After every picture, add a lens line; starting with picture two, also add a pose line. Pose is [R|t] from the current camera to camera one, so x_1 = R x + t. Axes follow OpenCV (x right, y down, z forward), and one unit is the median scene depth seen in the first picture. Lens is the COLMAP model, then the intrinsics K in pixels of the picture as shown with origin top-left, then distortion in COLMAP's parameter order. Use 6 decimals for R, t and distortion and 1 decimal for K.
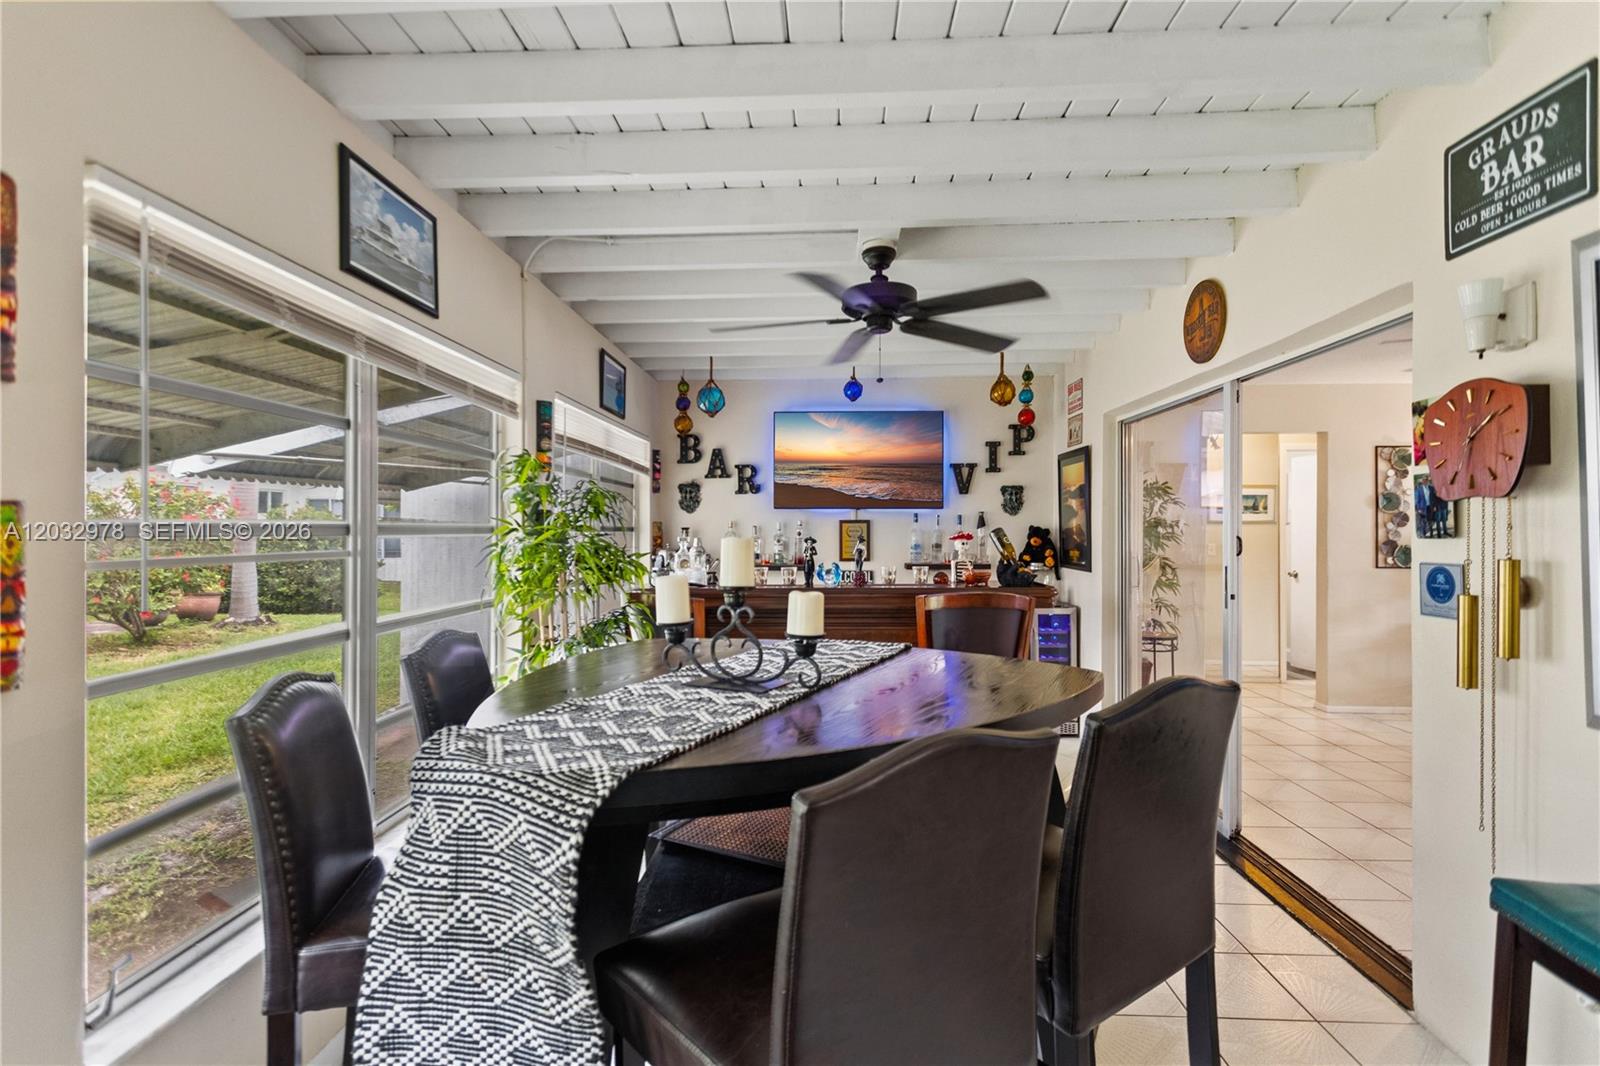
lens RADIAL K [[768.3, 0, 794.0], [0, 768.3, 534.0], [0, 0, 1]] dist [0.004363, 0.003103]
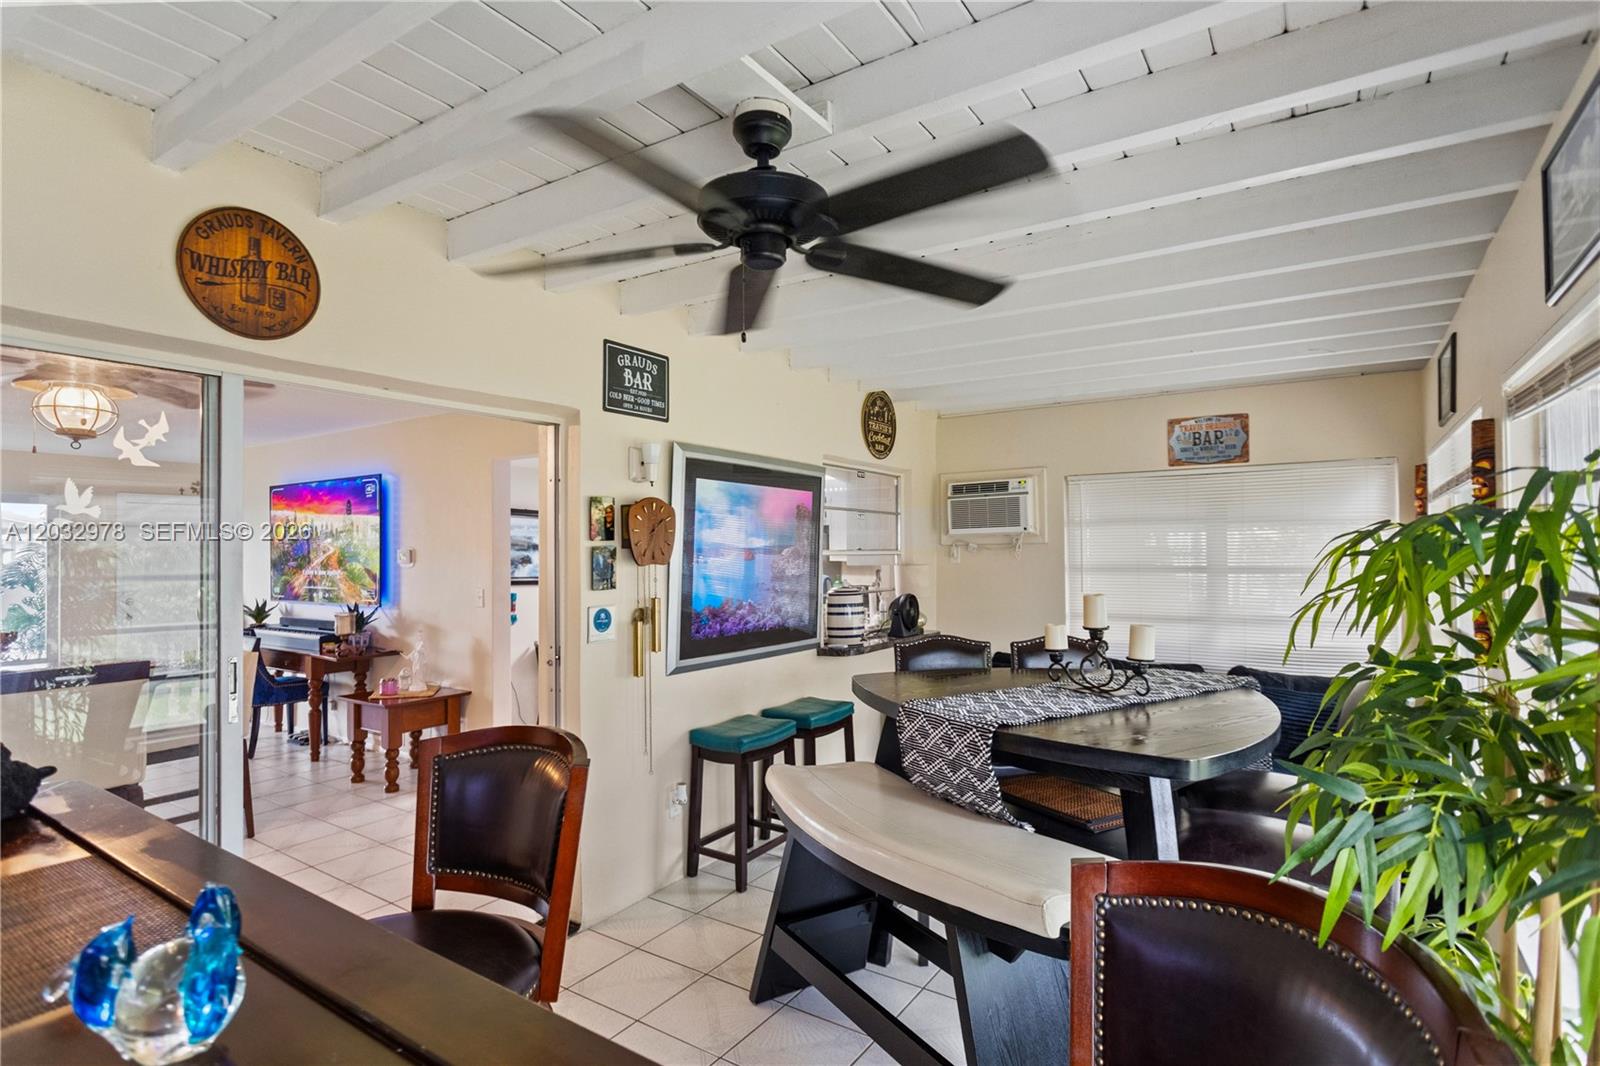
lens RADIAL K [[814.2, 0, 798.0], [0, 814.2, 537.0], [0, 0, 1]] dist [0.006189, 0.000130]
pose [[-0.860391, 0.002457, 0.509629, -0.345783], [0.000180, 0.999990, -0.004518, -0.098748], [-0.509634, -0.003795, -0.860383, 2.358546]]
